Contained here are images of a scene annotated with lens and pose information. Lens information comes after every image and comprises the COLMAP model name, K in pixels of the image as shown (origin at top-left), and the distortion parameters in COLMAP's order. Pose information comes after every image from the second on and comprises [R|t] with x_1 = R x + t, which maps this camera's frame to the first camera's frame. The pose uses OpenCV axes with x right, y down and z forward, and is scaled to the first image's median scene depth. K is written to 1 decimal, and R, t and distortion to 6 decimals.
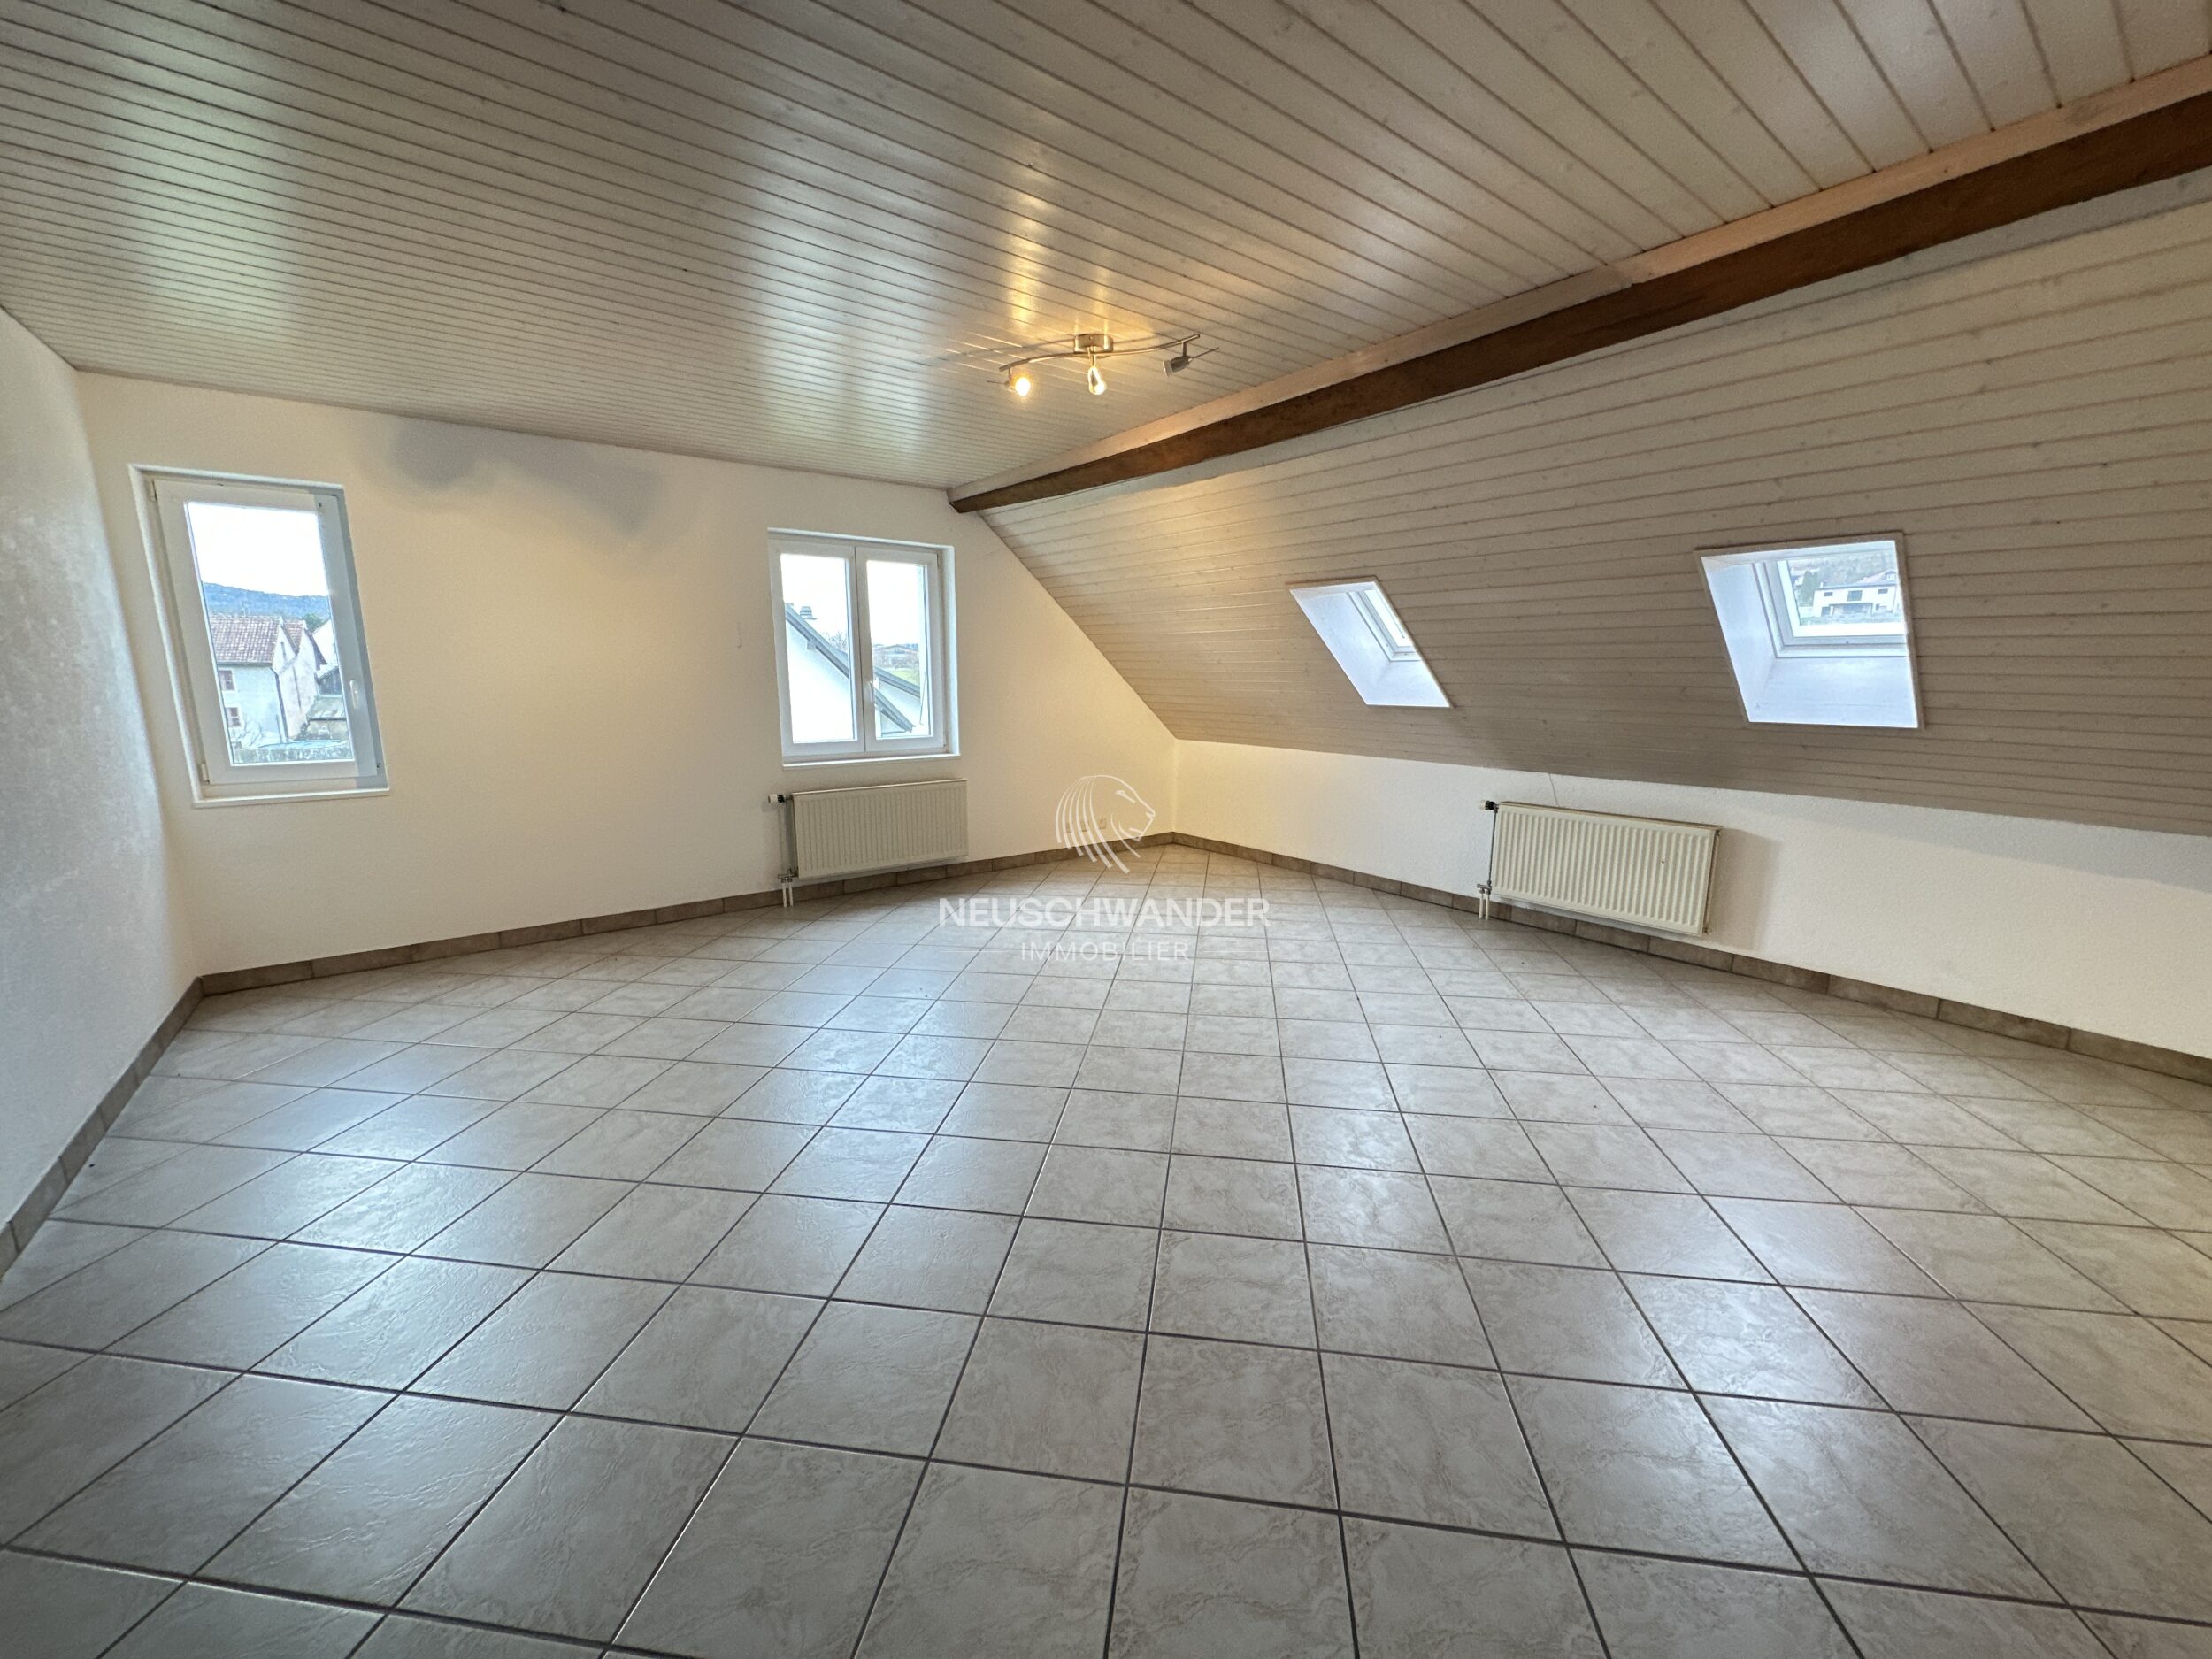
lens RADIAL K [[879.1, 0, 1103.6], [0, 879.1, 835.8], [0, 0, 1]] dist [-0.001408, 0.000079]
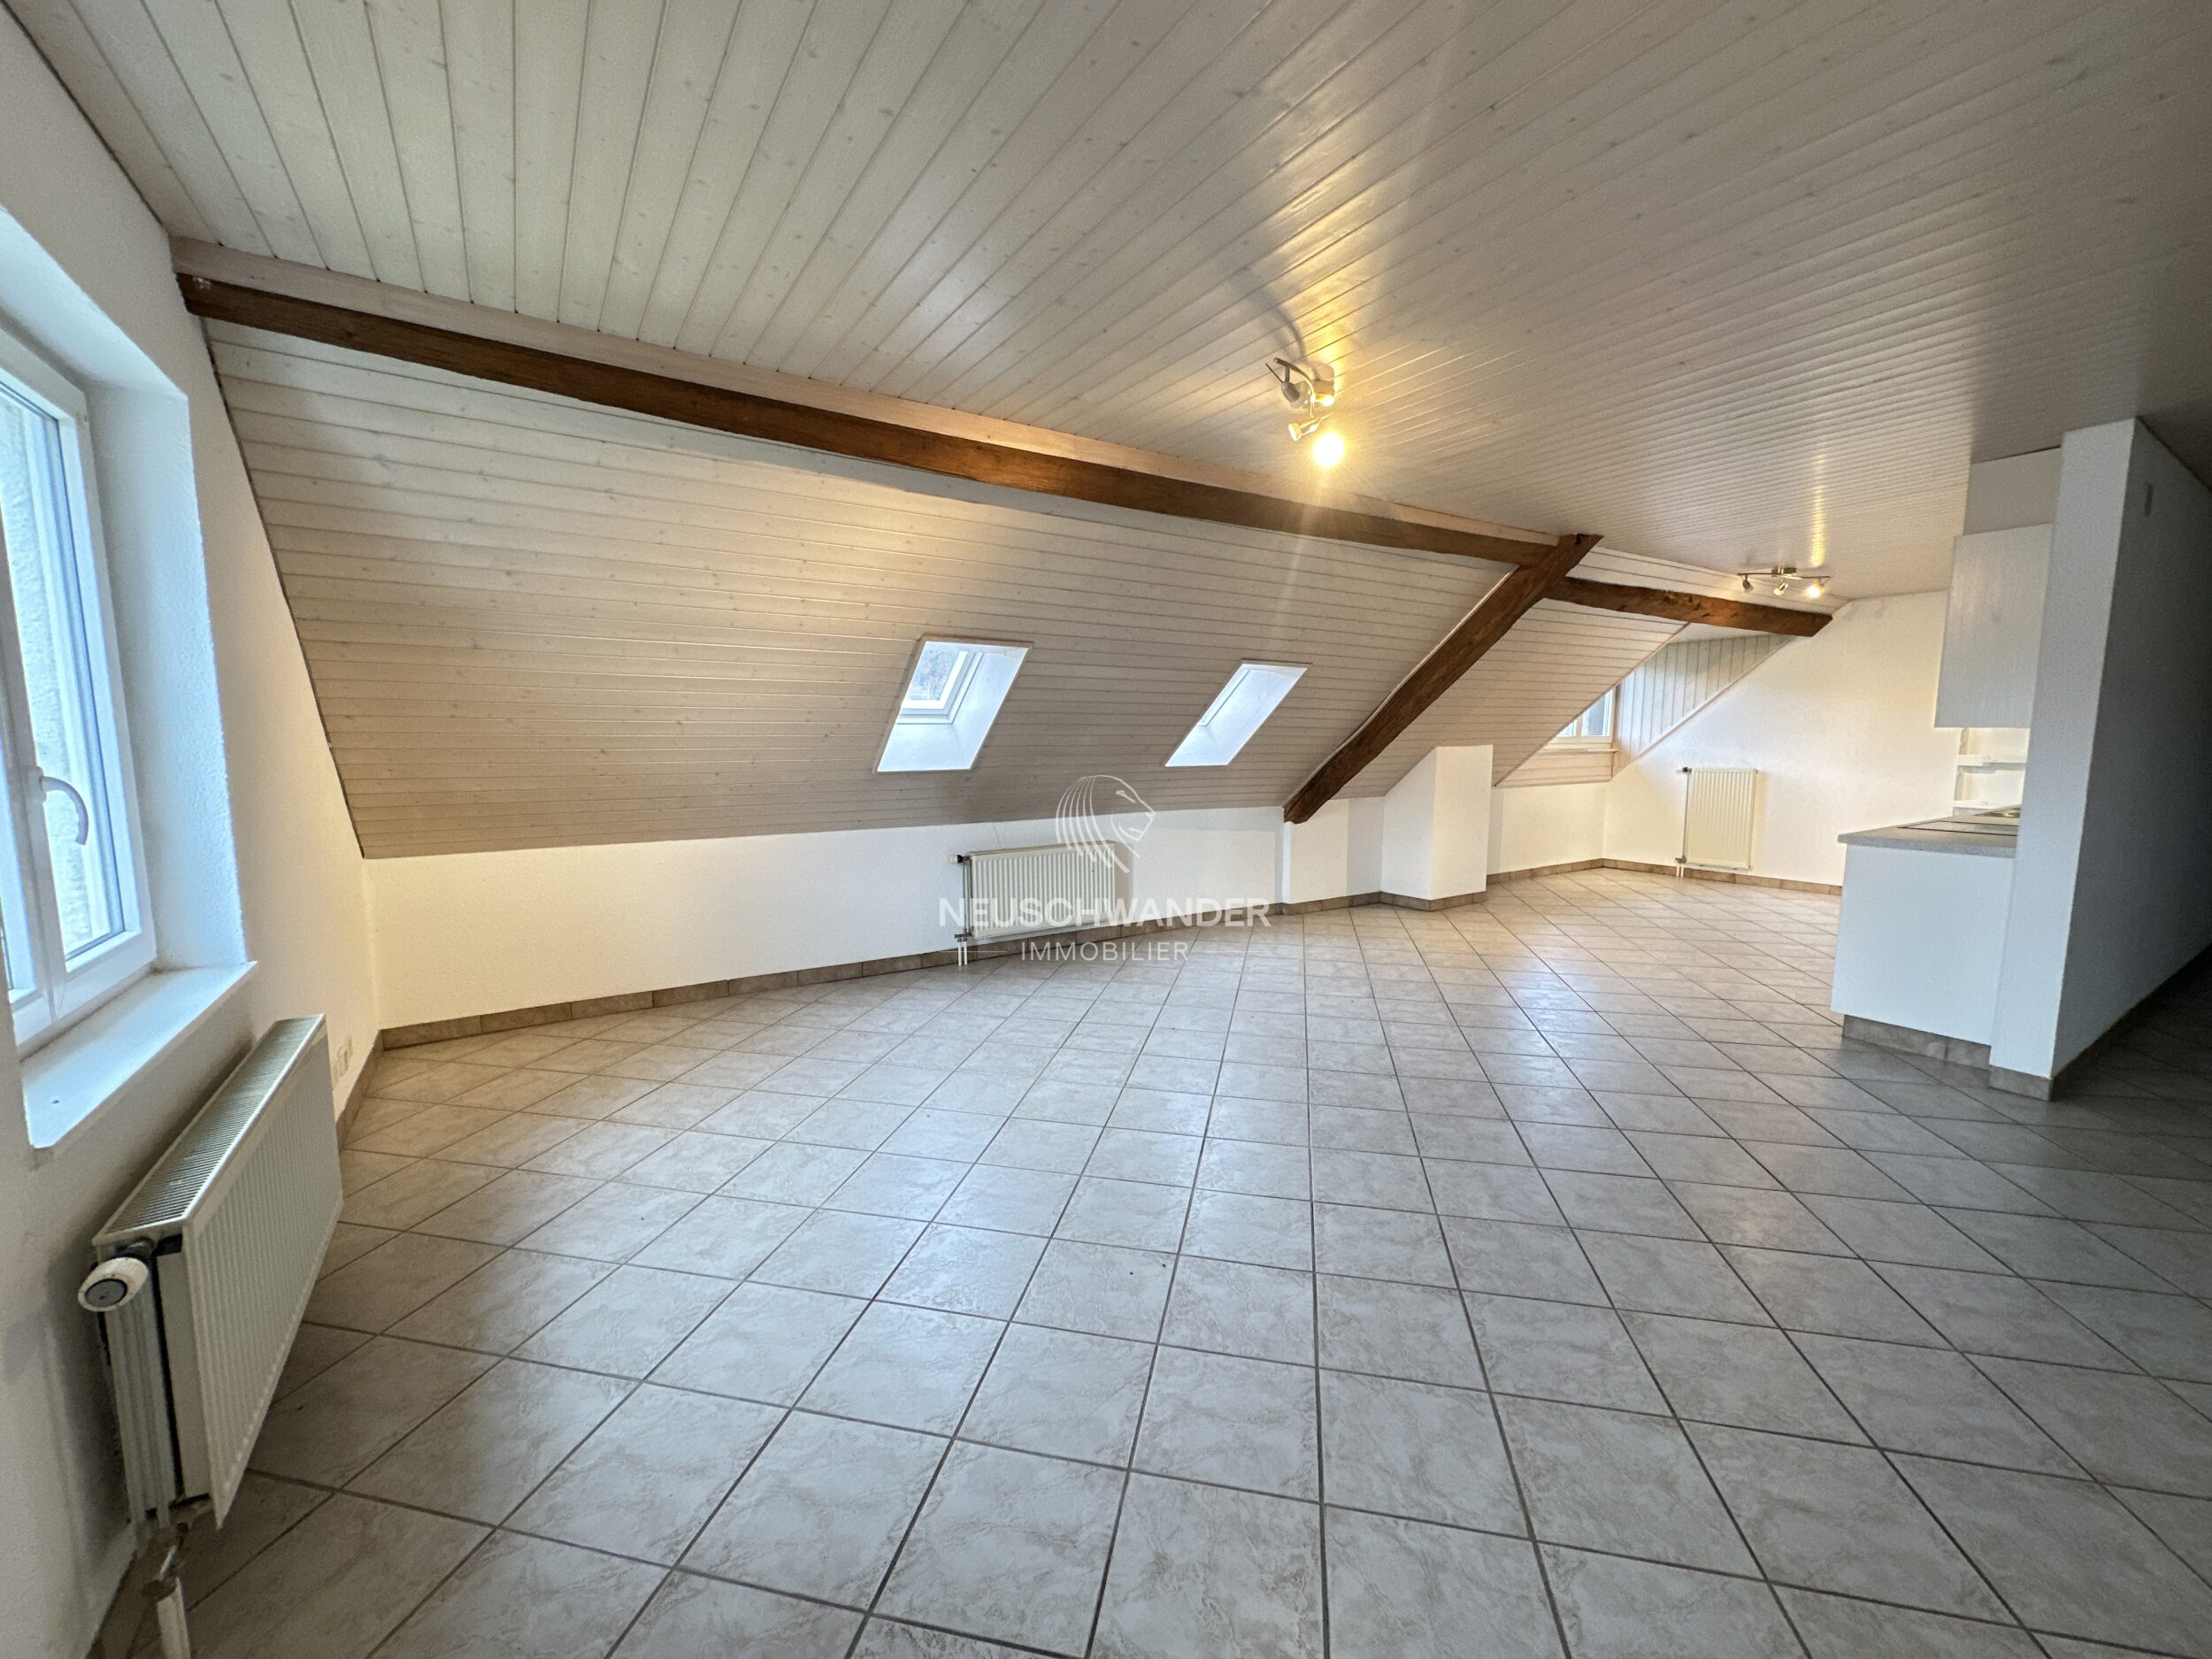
lens RADIAL K [[879.1, 0, 1111.6], [0, 879.1, 835.7], [0, 0, 1]] dist [-0.001408, 0.000079]
pose [[0.061653, -0.118780, 0.991005, -0.696350], [0.181771, 0.977625, 0.105868, -0.163111], [-0.981406, 0.173609, 0.081864, 0.838727]]
